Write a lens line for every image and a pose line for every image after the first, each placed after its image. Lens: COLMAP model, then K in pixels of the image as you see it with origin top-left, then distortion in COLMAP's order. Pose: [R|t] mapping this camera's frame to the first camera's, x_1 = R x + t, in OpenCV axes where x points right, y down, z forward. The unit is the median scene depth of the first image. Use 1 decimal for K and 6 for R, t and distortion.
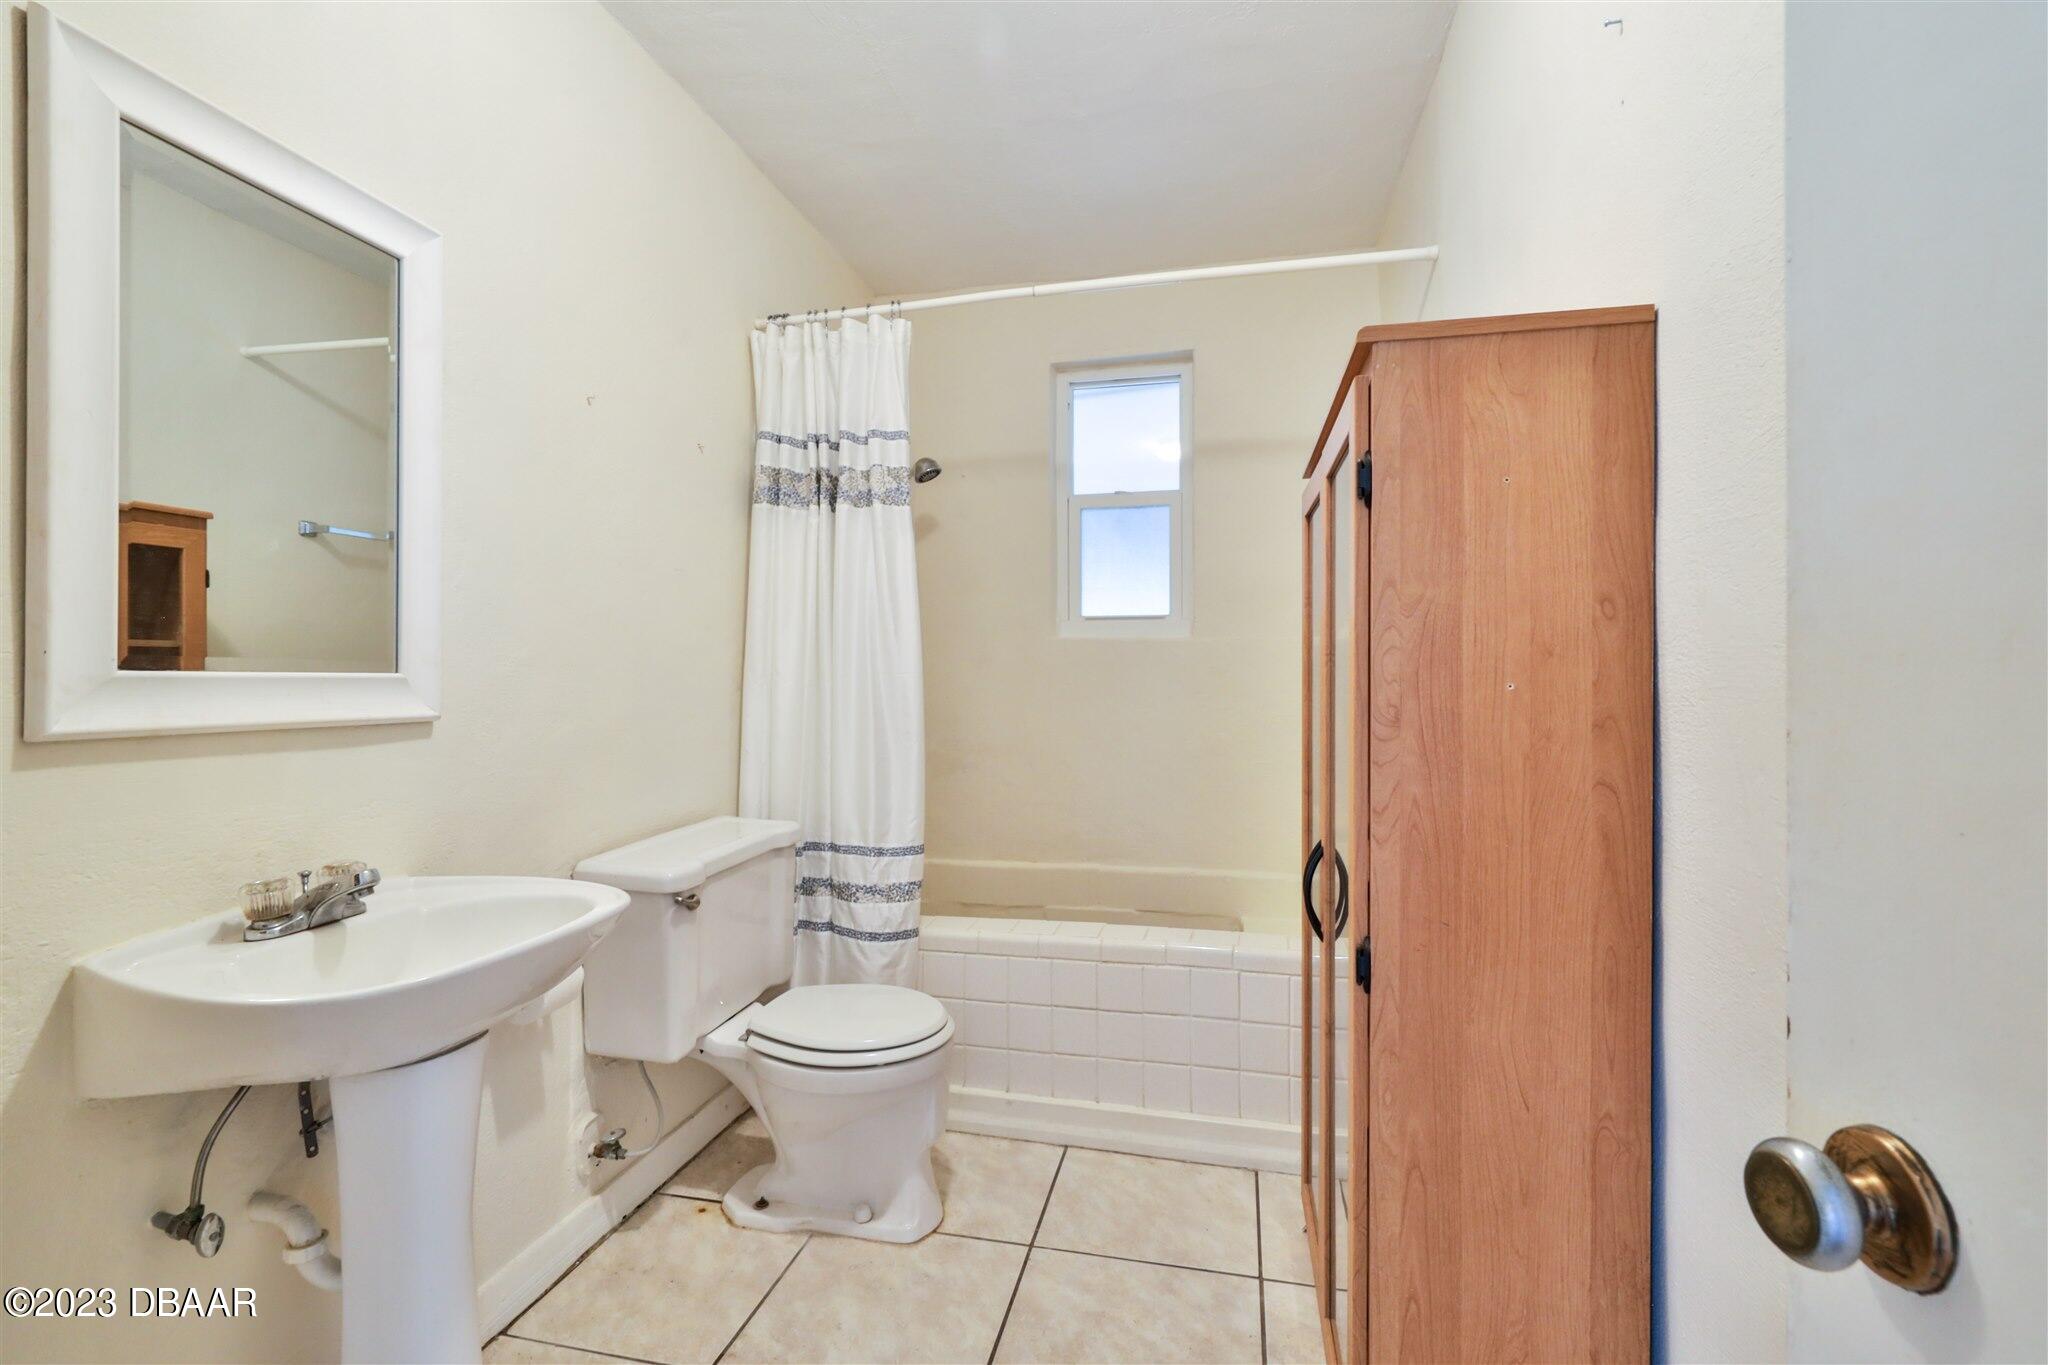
lens RADIAL K [[908.6, 0, 1020.7], [0, 908.6, 682.1], [0, 0, 1]] dist [0.002692, 0.000466]
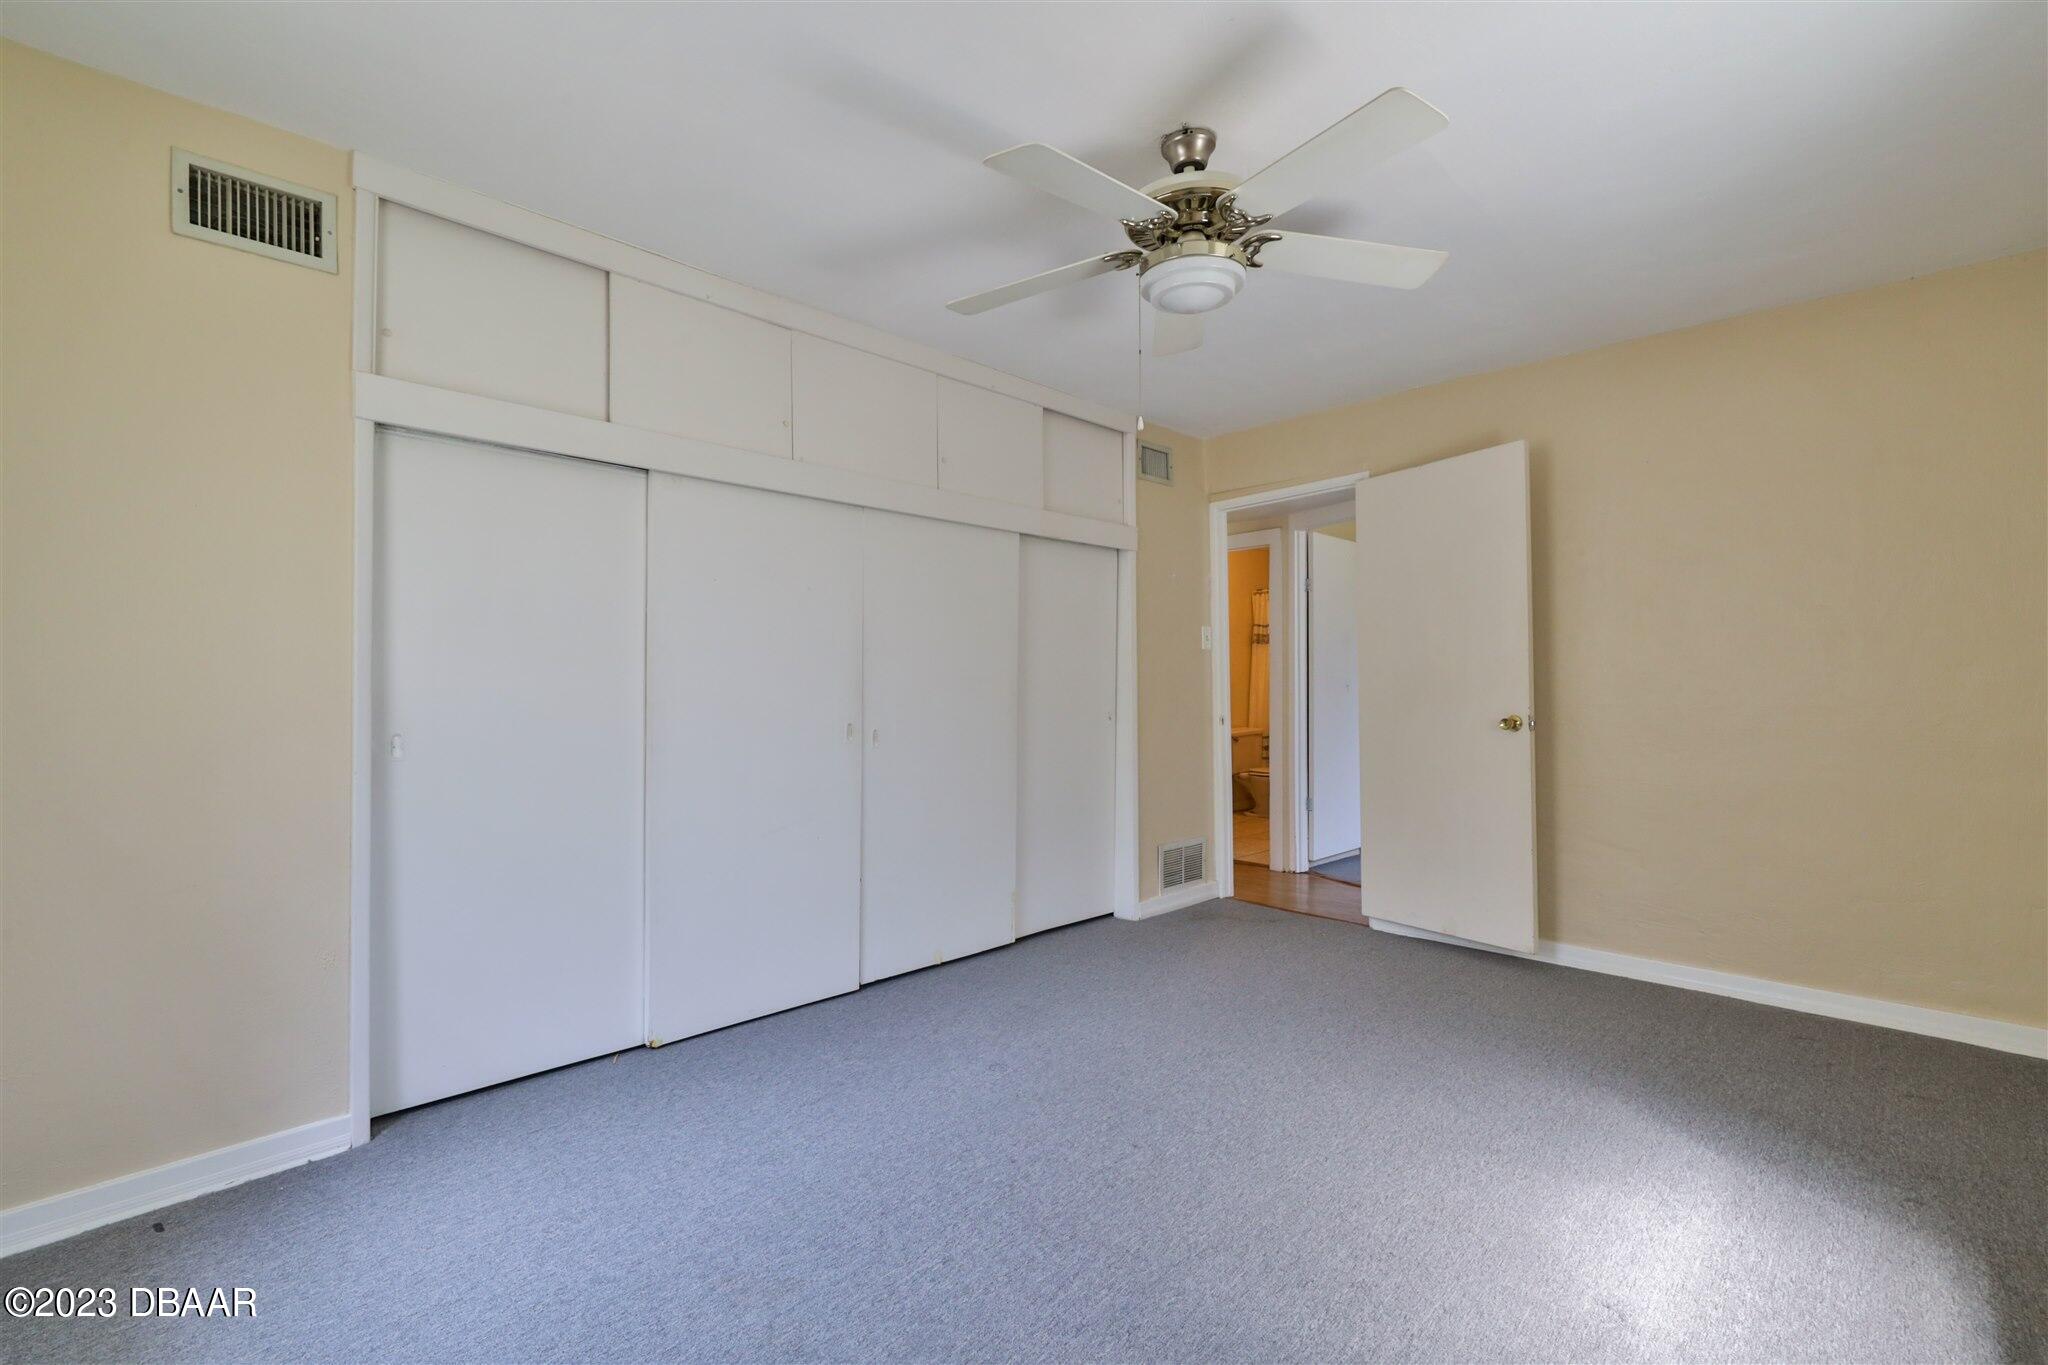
lens RADIAL K [[908.6, 0, 1020.7], [0, 908.6, 682.1], [0, 0, 1]] dist [0.002692, 0.000466]
pose [[0.850110, -0.001529, -0.526604, 0.808854], [-0.000674, 0.999992, -0.003993, -0.033240], [0.526605, 0.003749, 0.850102, -2.502508]]
